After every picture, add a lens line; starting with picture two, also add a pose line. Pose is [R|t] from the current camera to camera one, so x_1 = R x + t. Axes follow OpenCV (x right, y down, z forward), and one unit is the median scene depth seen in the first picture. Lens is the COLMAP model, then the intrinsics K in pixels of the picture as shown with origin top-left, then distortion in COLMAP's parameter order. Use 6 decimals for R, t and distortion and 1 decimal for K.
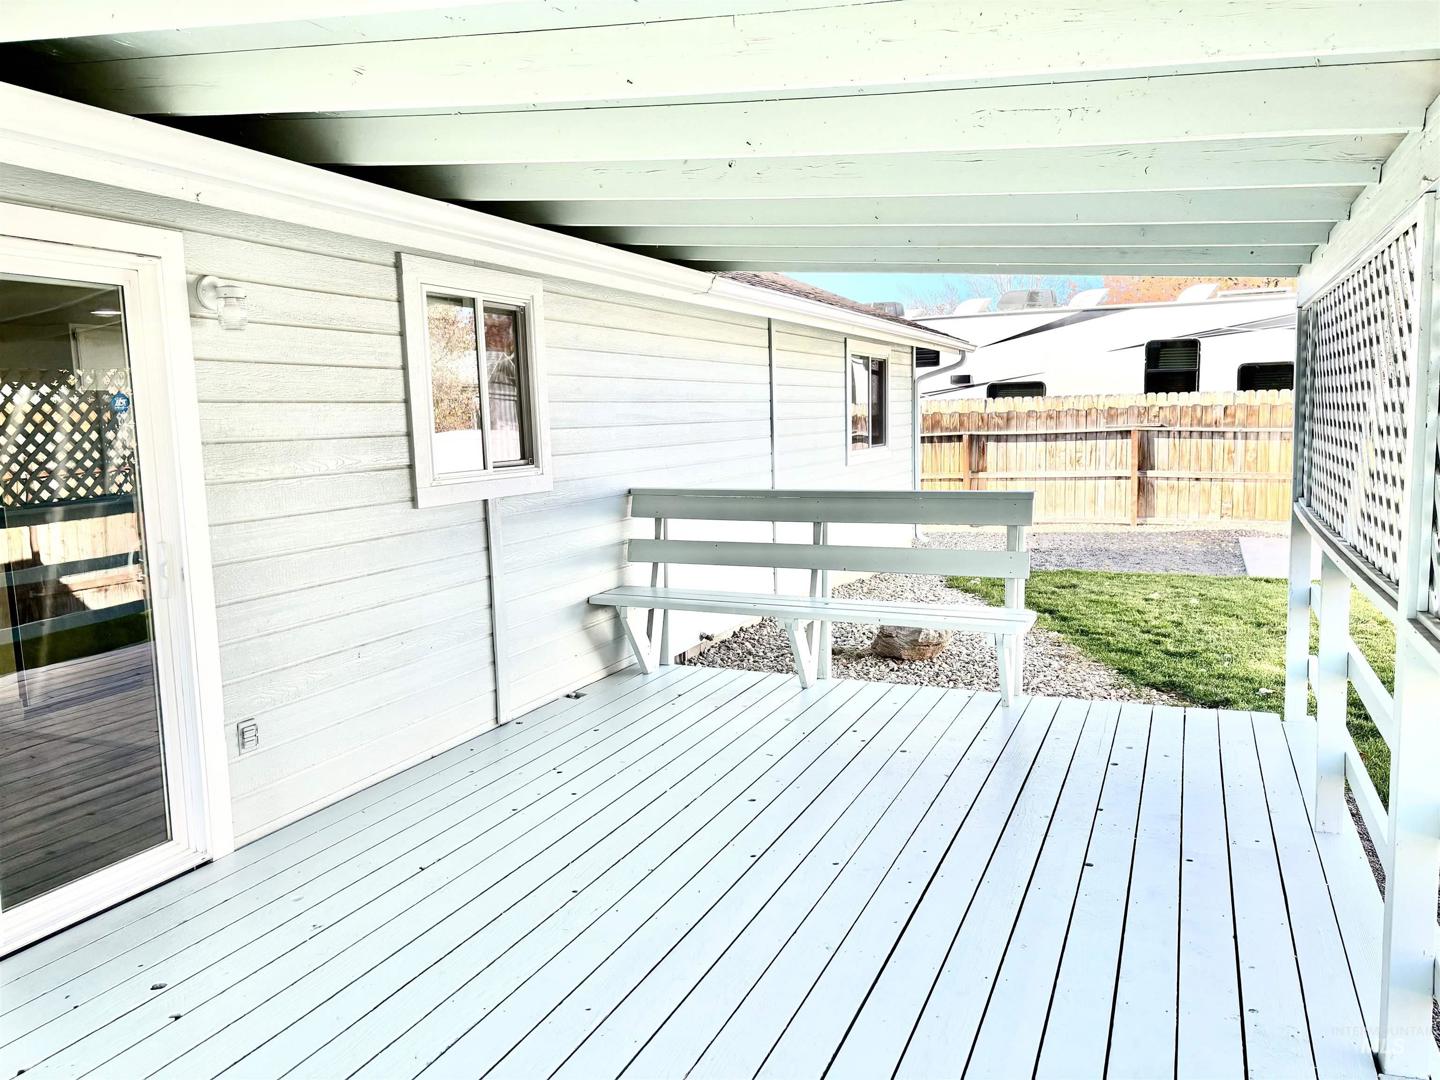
lens RADIAL K [[1059.1, 0, 720.4], [0, 1059.1, 540.8], [0, 0, 1]] dist [0.014099, 0.003896]
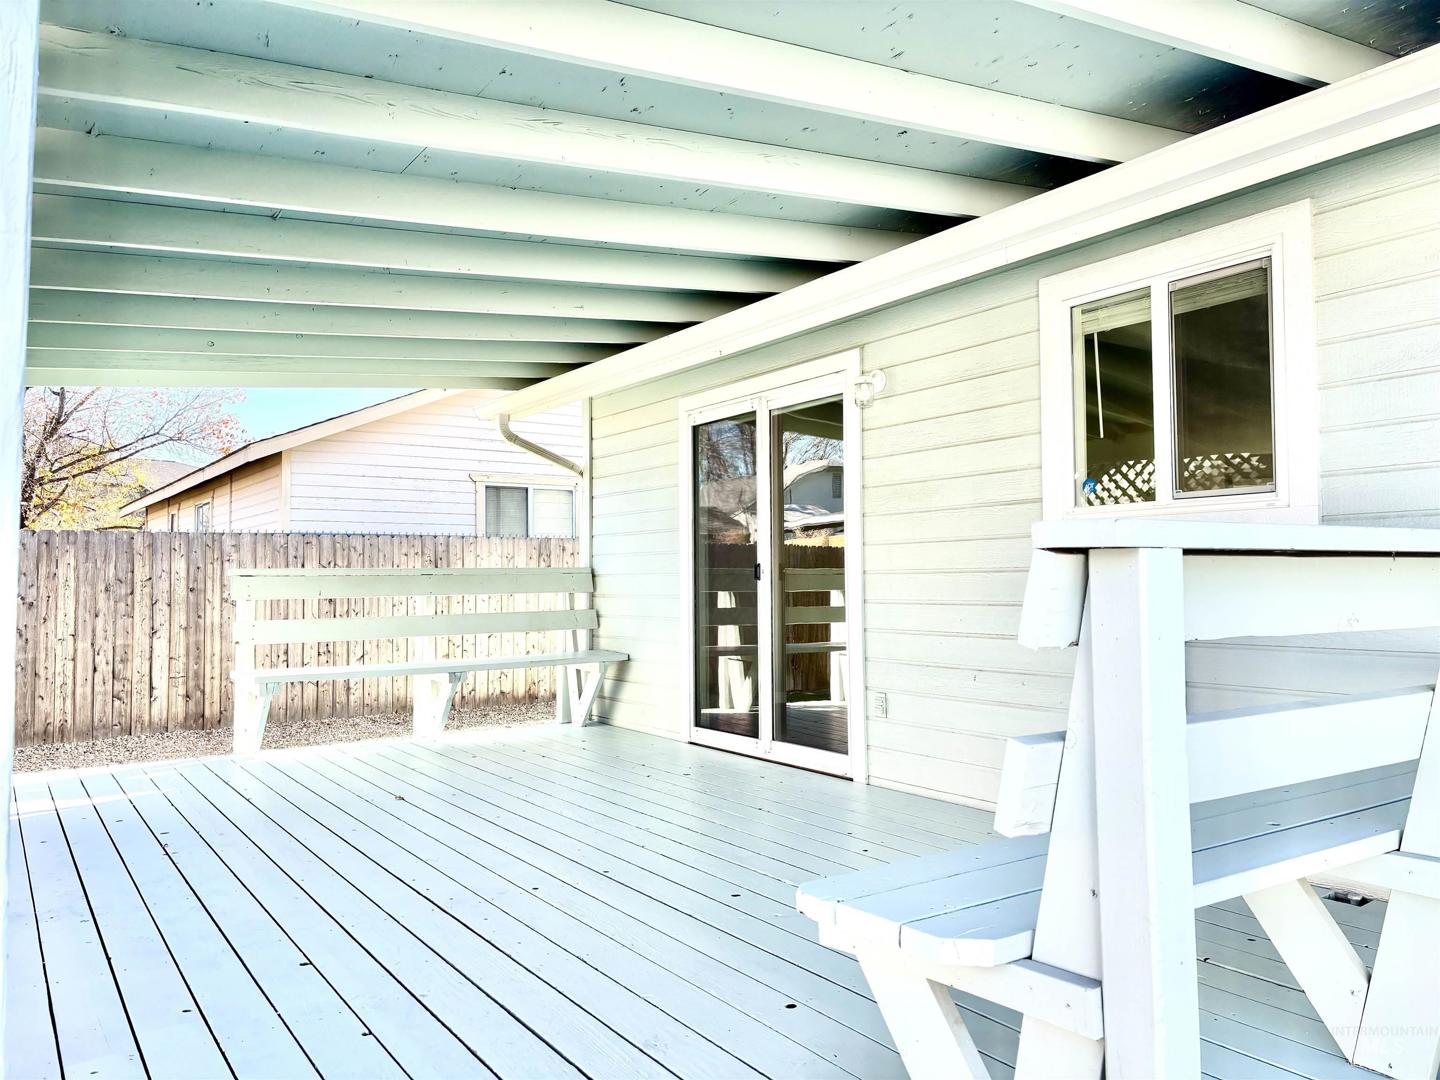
lens RADIAL K [[1059.1, 0, 722.7], [0, 1059.1, 533.8], [0, 0, 1]] dist [0.014099, 0.003896]
pose [[-0.522353, -0.004556, -0.852717, 0.770858], [-0.076290, 0.996225, 0.041410, -0.068147], [0.849310, 0.086685, -0.520728, 1.470092]]
